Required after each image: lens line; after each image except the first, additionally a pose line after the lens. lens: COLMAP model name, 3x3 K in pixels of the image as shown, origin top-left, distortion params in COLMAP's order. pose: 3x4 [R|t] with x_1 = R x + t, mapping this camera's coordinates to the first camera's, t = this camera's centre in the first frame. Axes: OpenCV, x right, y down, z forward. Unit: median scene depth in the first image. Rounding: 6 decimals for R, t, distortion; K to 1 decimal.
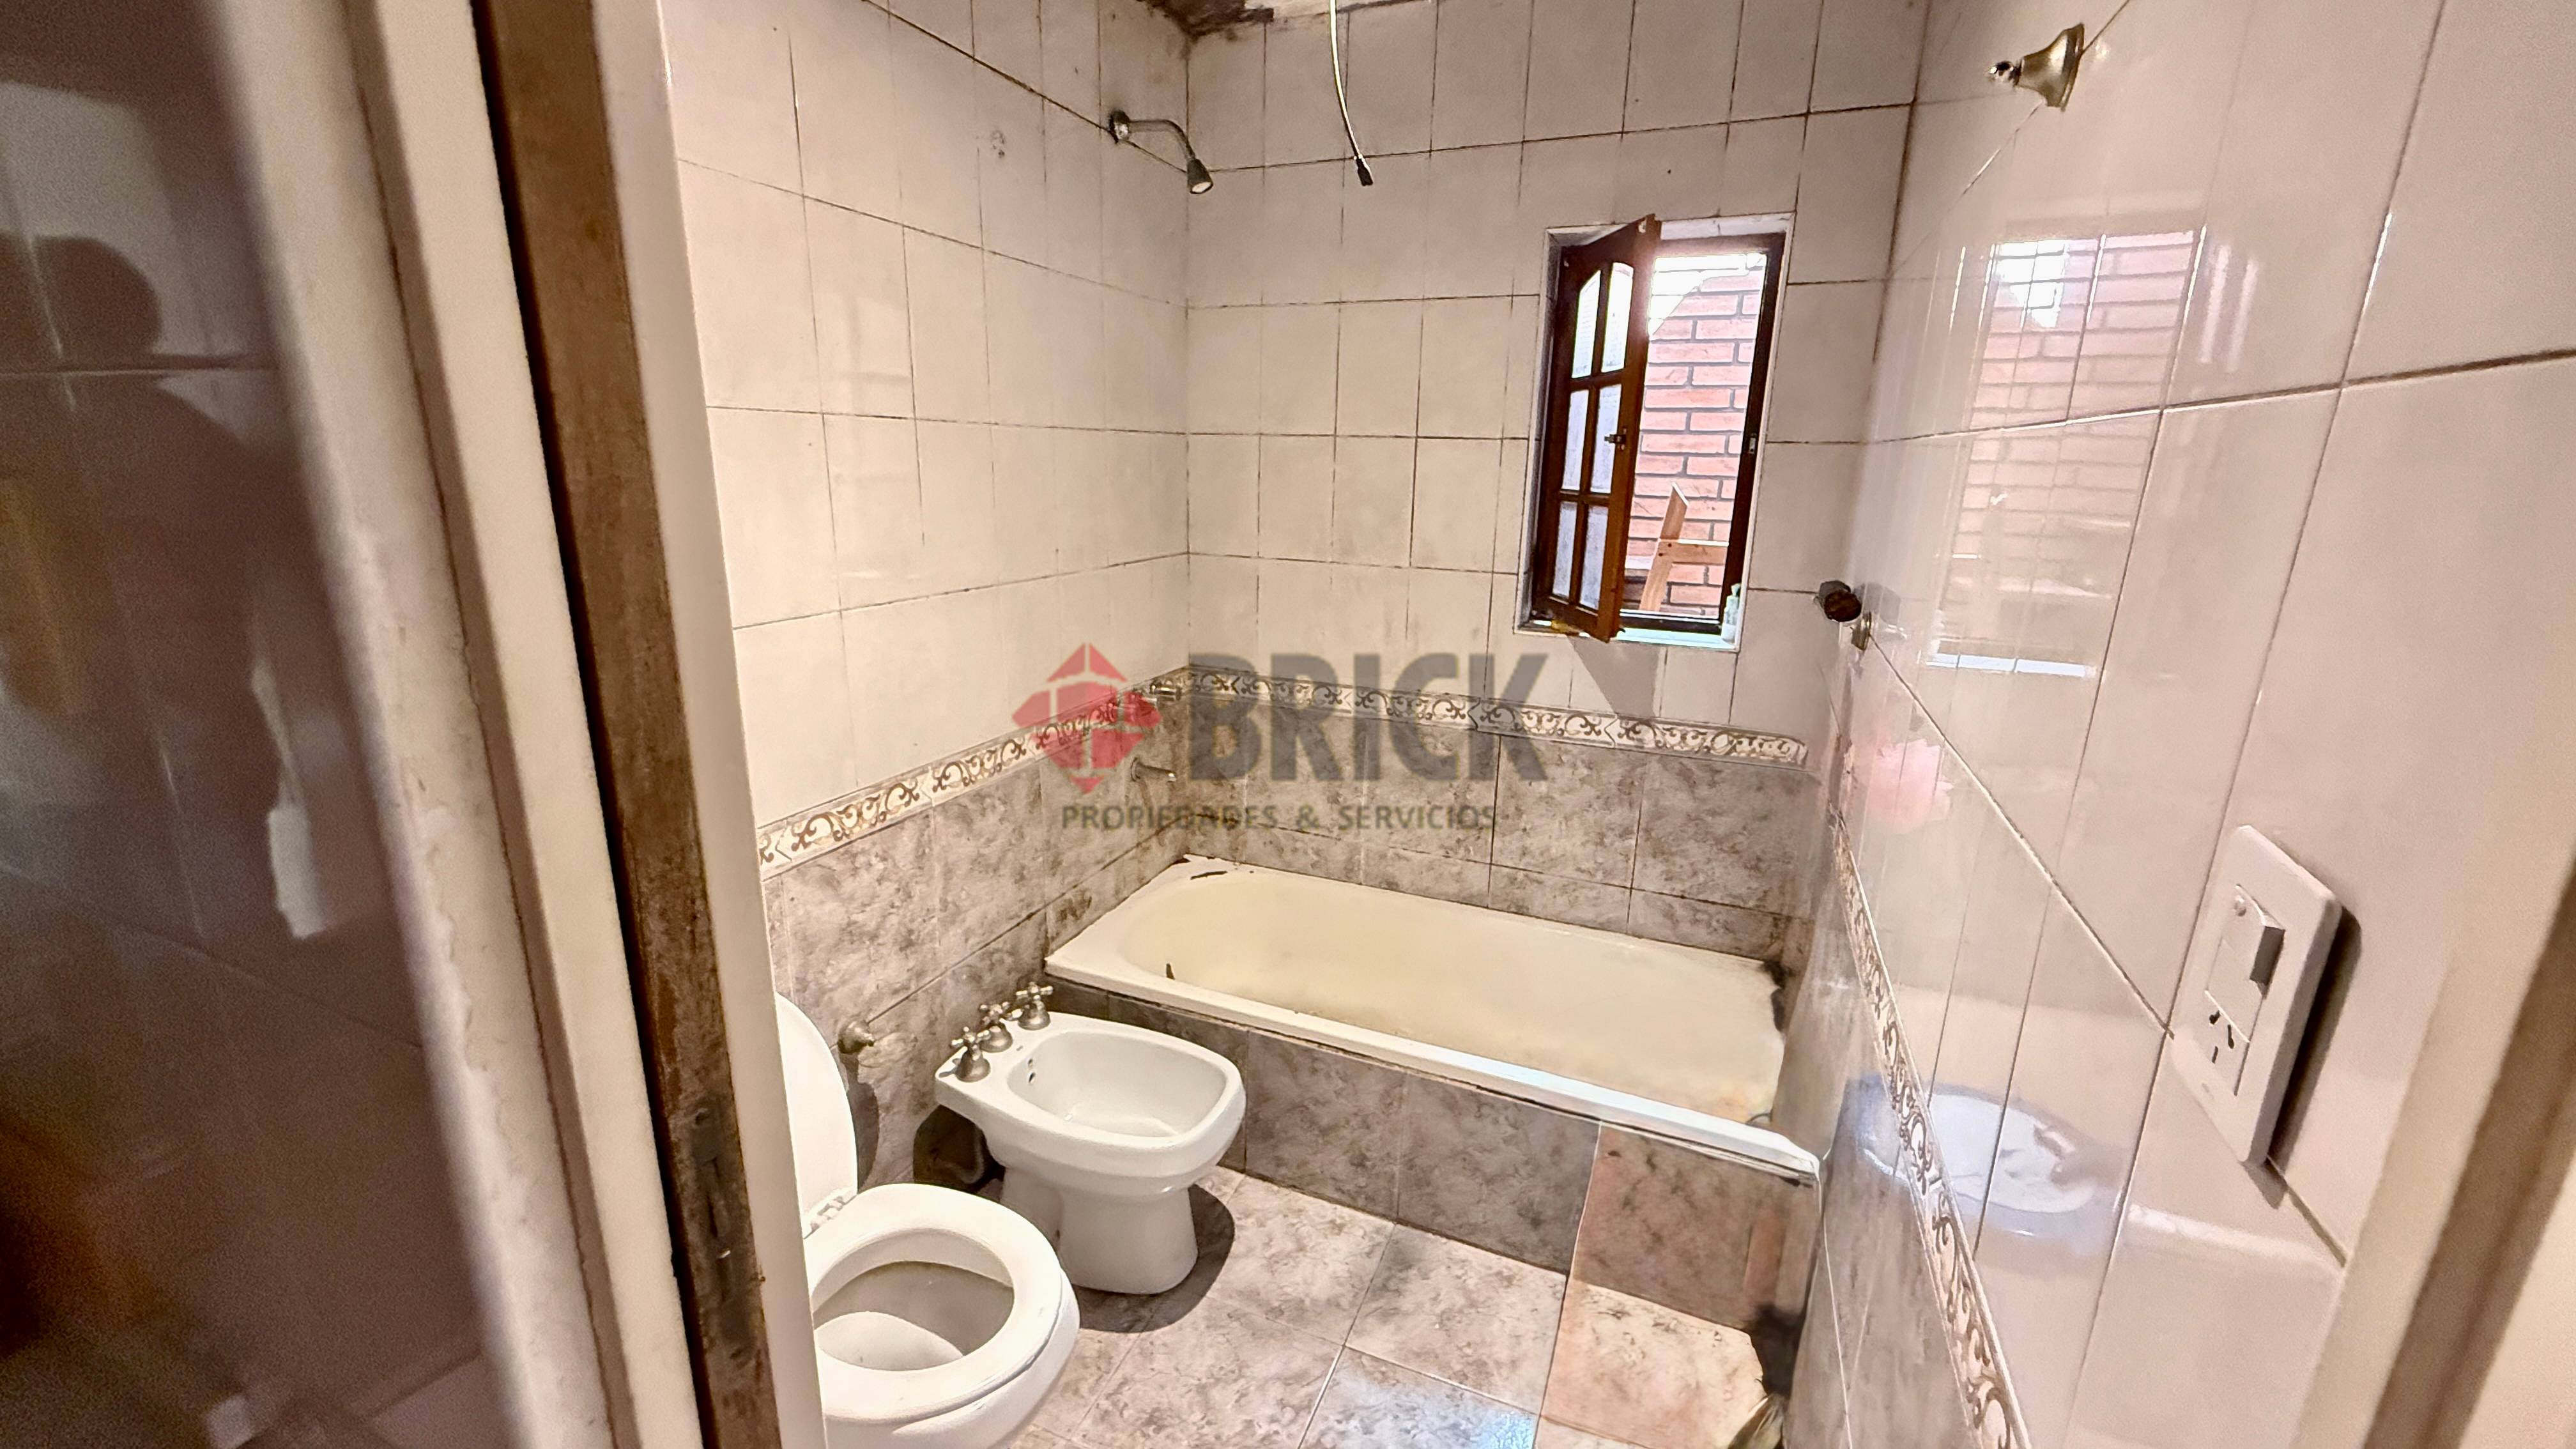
lens RADIAL K [[1021.6, 0, 1275.7], [0, 1021.6, 724.4], [0, 0, 1]] dist [-0.001032, 0.000350]
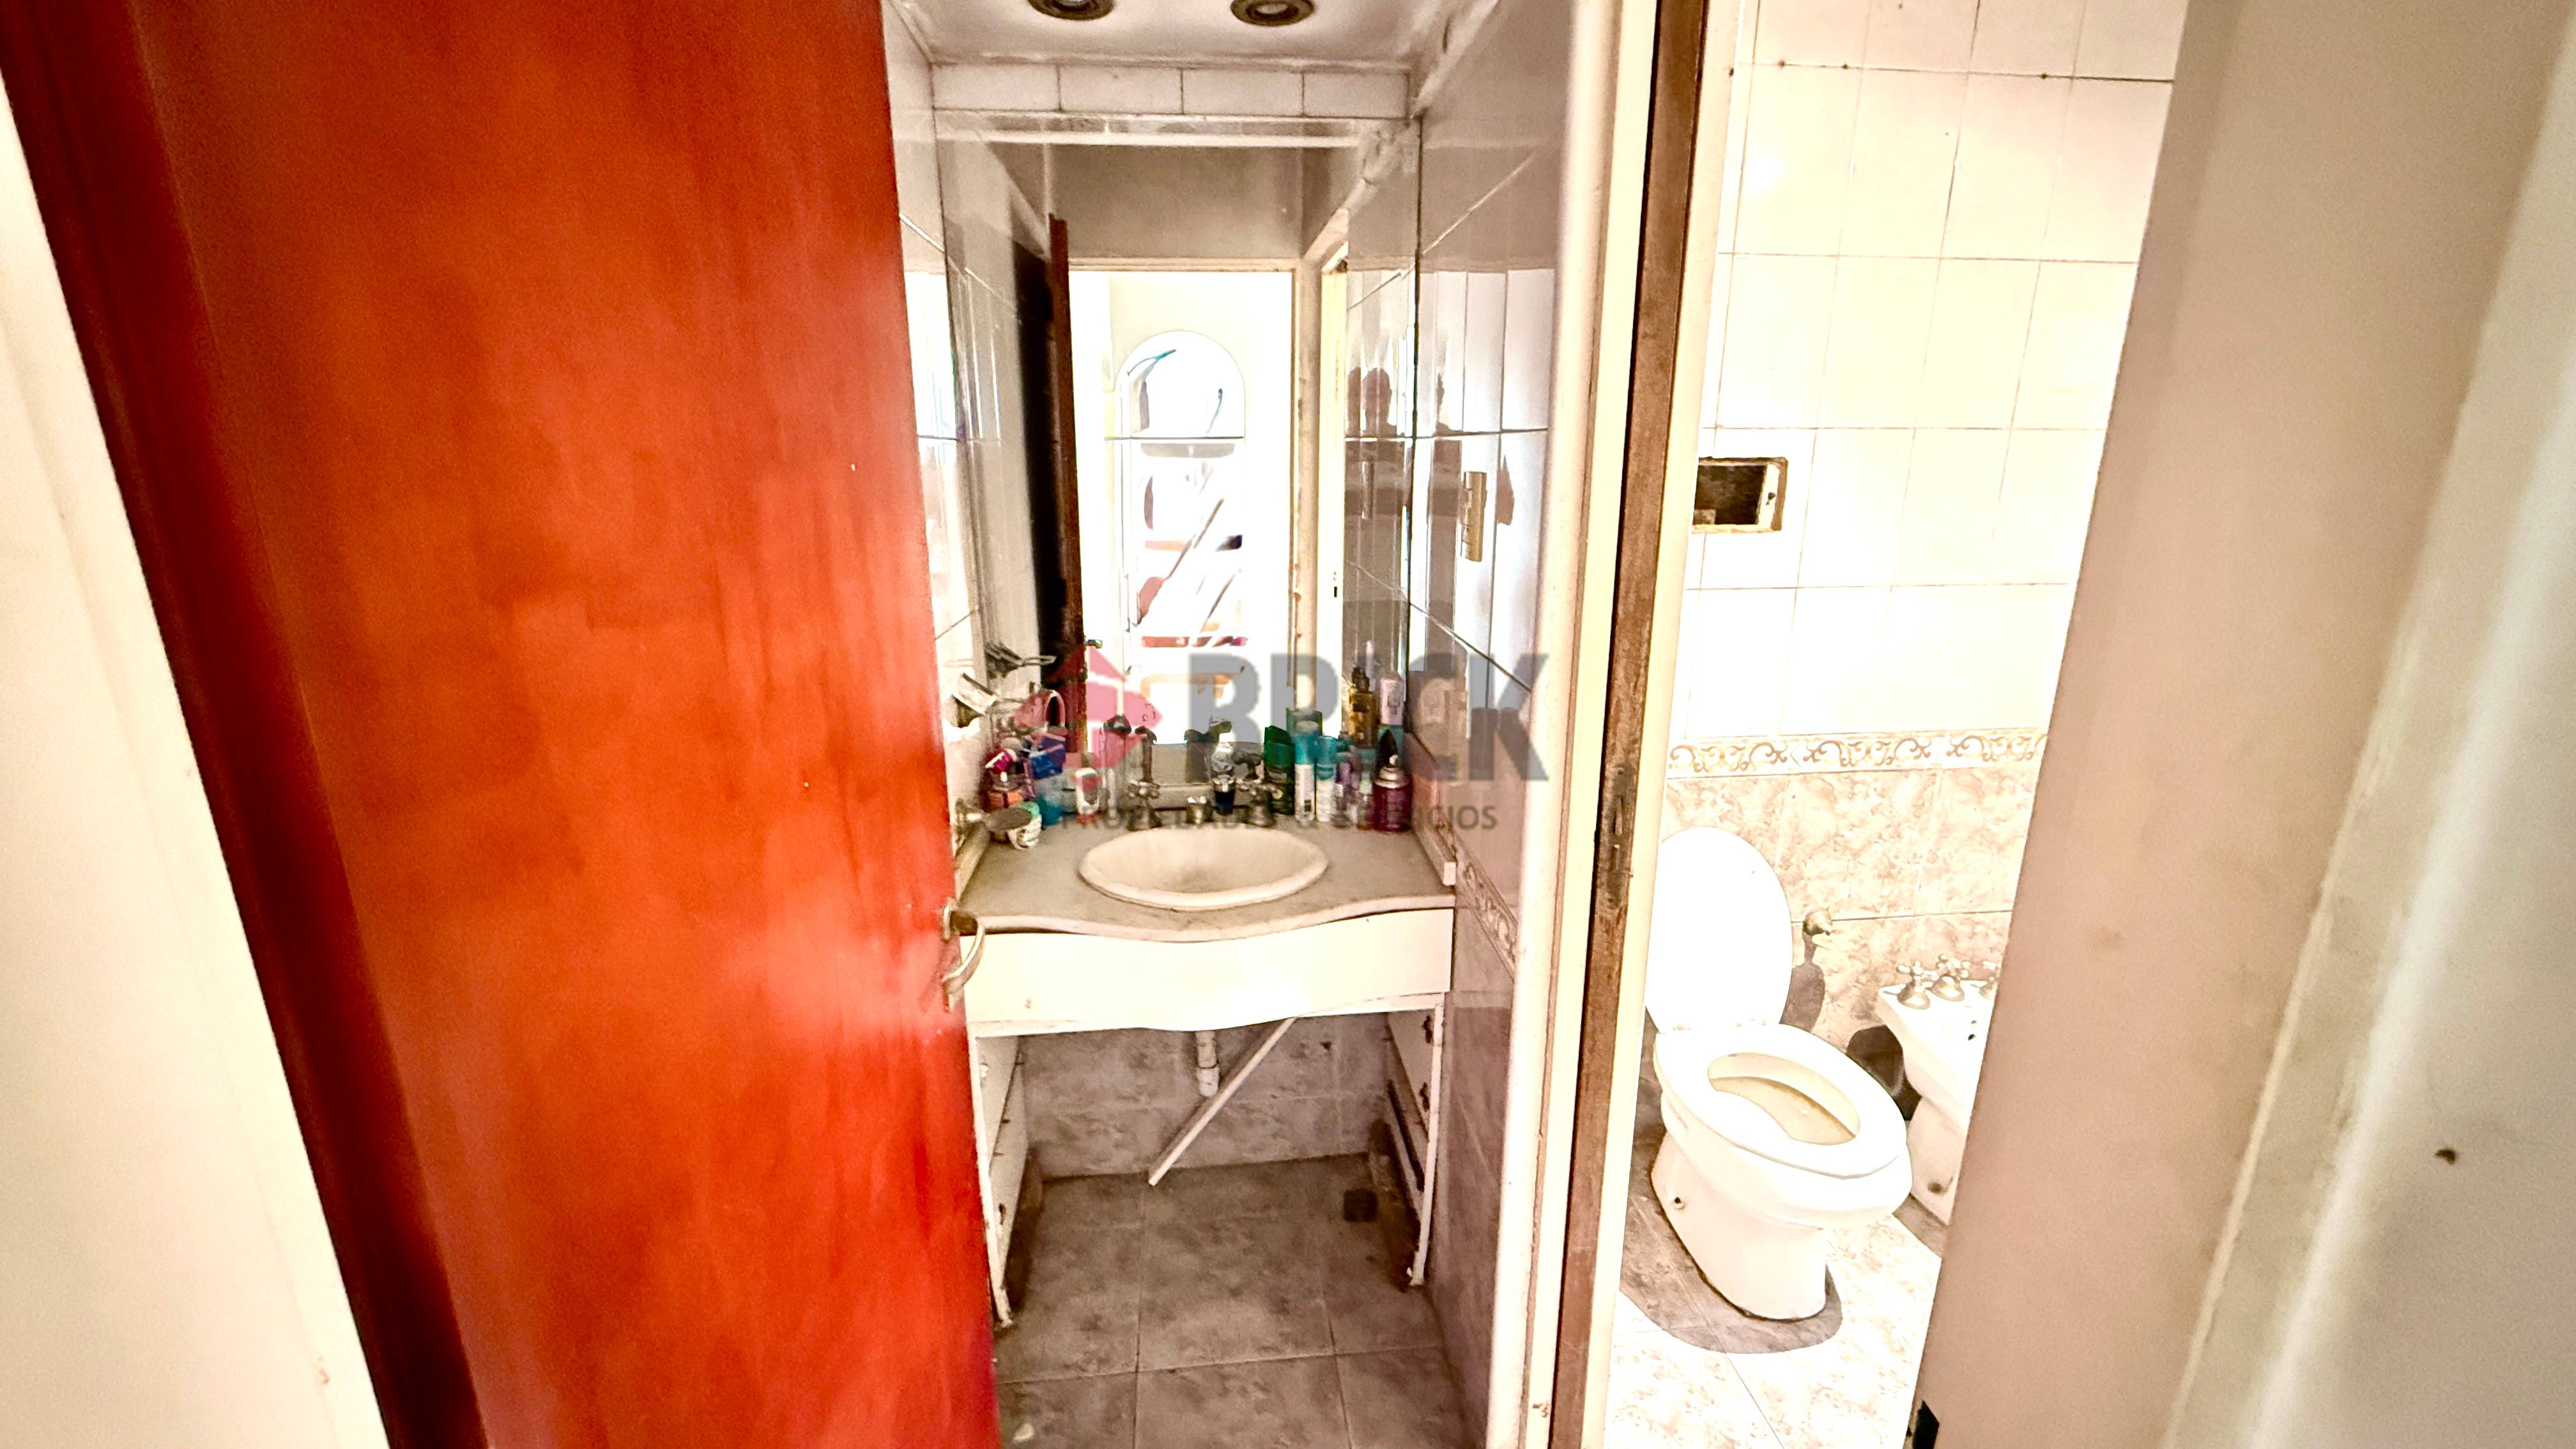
lens RADIAL K [[1021.6, 0, 1287.1], [0, 1021.6, 723.1], [0, 0, 1]] dist [-0.001032, 0.000350]
pose [[0.478690, 0.201363, -0.854581, 0.293970], [-0.213164, 0.970876, 0.109363, 0.065913], [0.851714, 0.129815, 0.507672, -0.223304]]
